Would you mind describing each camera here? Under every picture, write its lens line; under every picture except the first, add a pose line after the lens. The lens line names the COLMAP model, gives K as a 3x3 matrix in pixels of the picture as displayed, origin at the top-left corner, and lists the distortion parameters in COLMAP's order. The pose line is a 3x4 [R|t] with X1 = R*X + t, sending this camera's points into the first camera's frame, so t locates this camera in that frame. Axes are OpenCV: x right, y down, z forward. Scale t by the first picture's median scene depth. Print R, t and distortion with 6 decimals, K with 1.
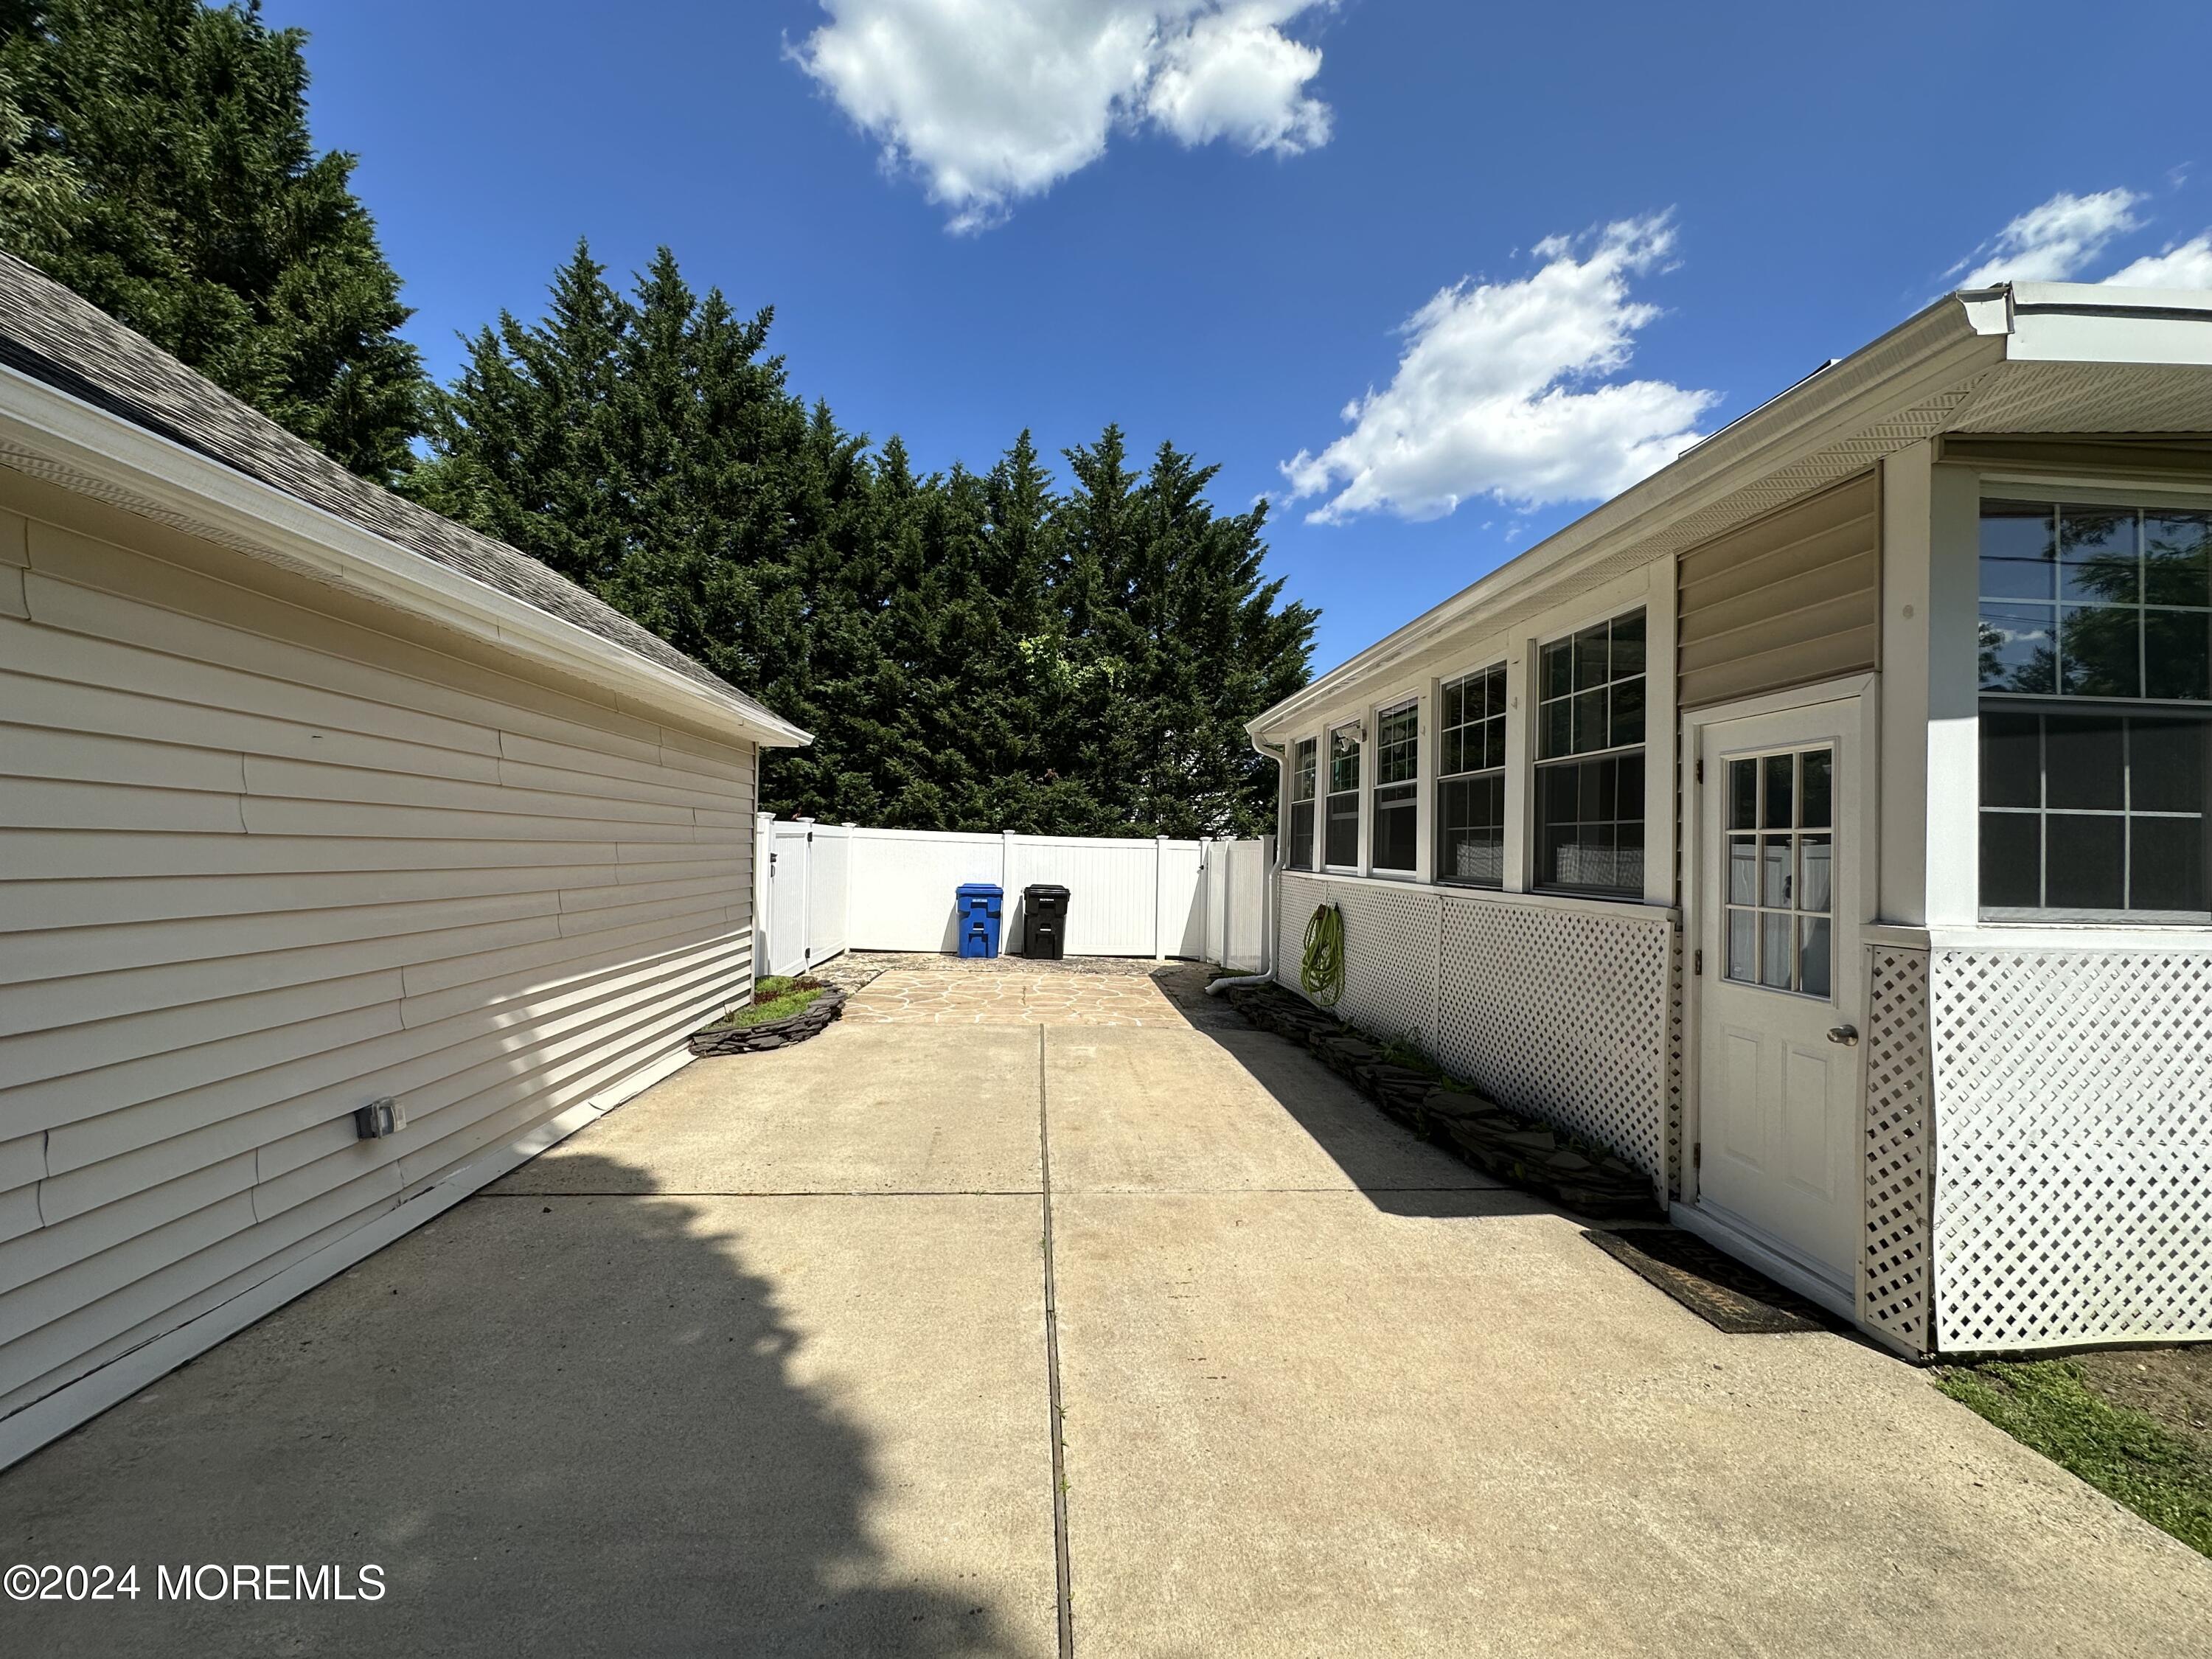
lens RADIAL K [[879.9, 0, 1097.9], [0, 879.9, 828.7], [0, 0, 1]] dist [-0.003065, 0.000359]
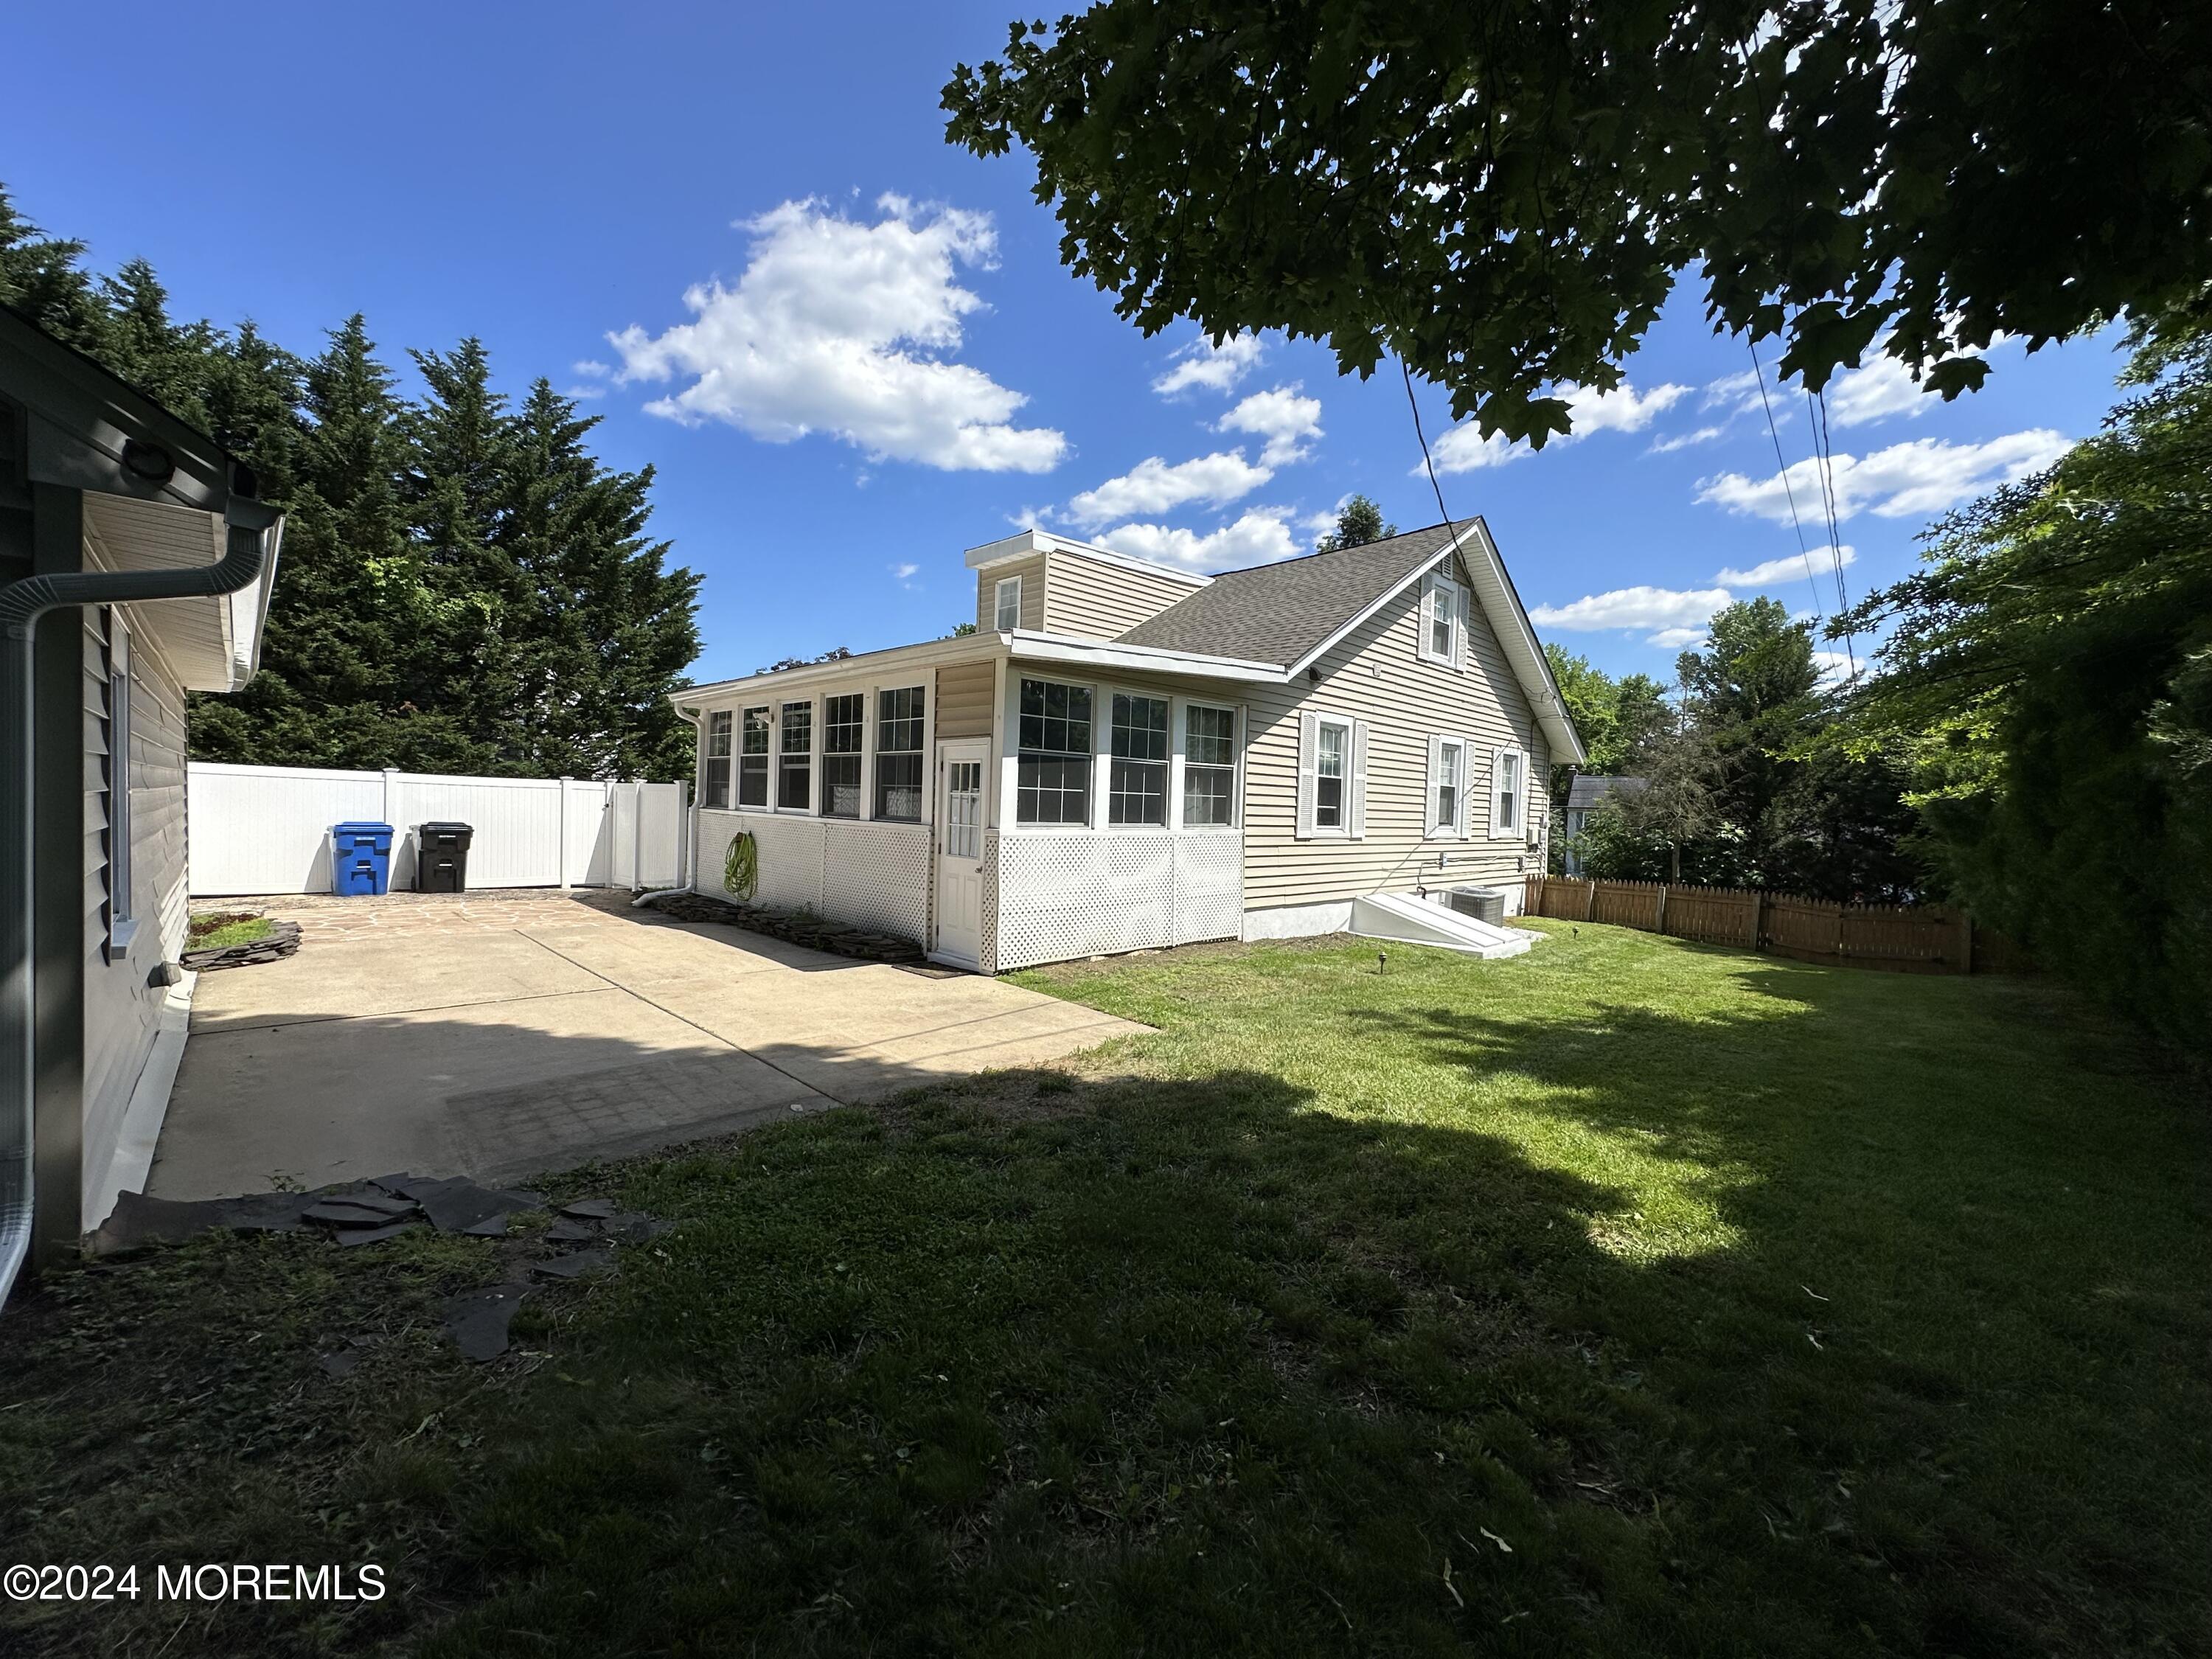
lens RADIAL K [[879.9, 0, 1105.7], [0, 879.9, 827.3], [0, 0, 1]] dist [-0.003065, 0.000359]
pose [[0.757049, -0.015504, 0.653174, -0.491975], [-0.030601, 0.997780, 0.059151, -0.053607], [-0.652641, -0.064768, 0.754894, -1.015383]]
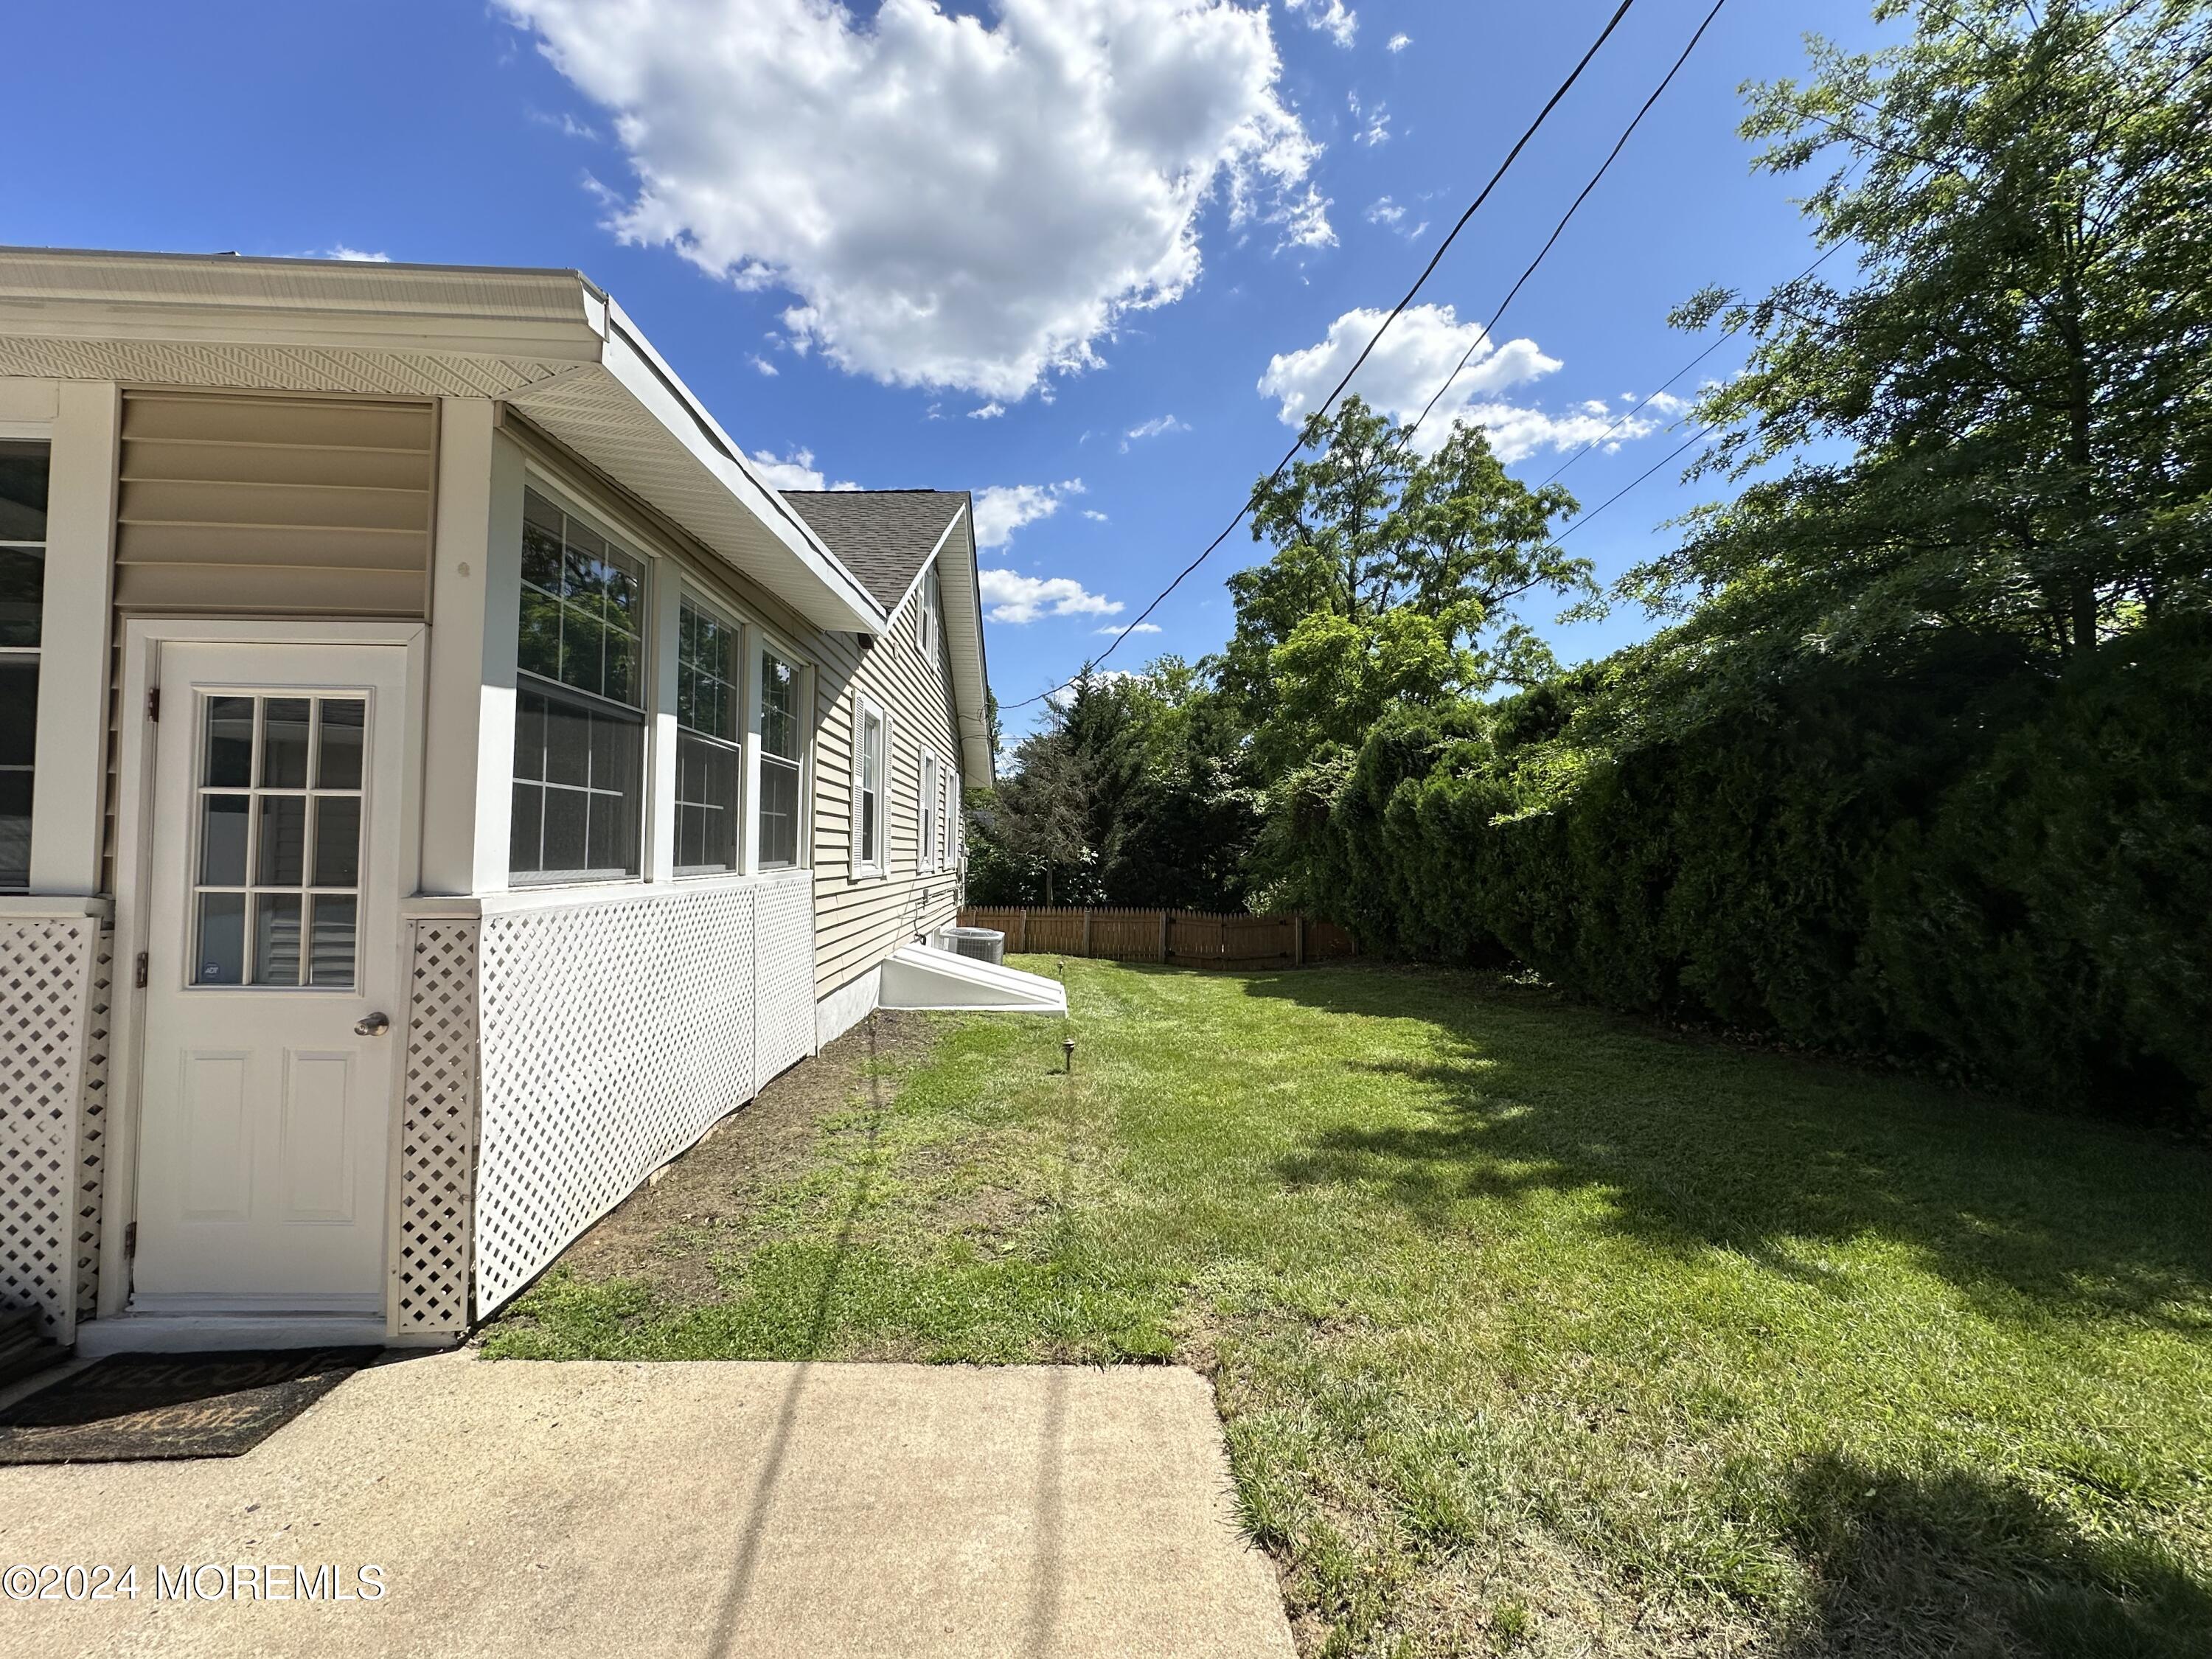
lens RADIAL K [[879.9, 0, 1105.9], [0, 879.9, 827.1], [0, 0, 1]] dist [-0.003065, 0.000359]
pose [[0.016060, 0.006604, 0.999849, -0.019298], [-0.035354, 0.999357, -0.006033, 0.011847], [-0.999246, -0.035251, 0.016283, 0.200872]]
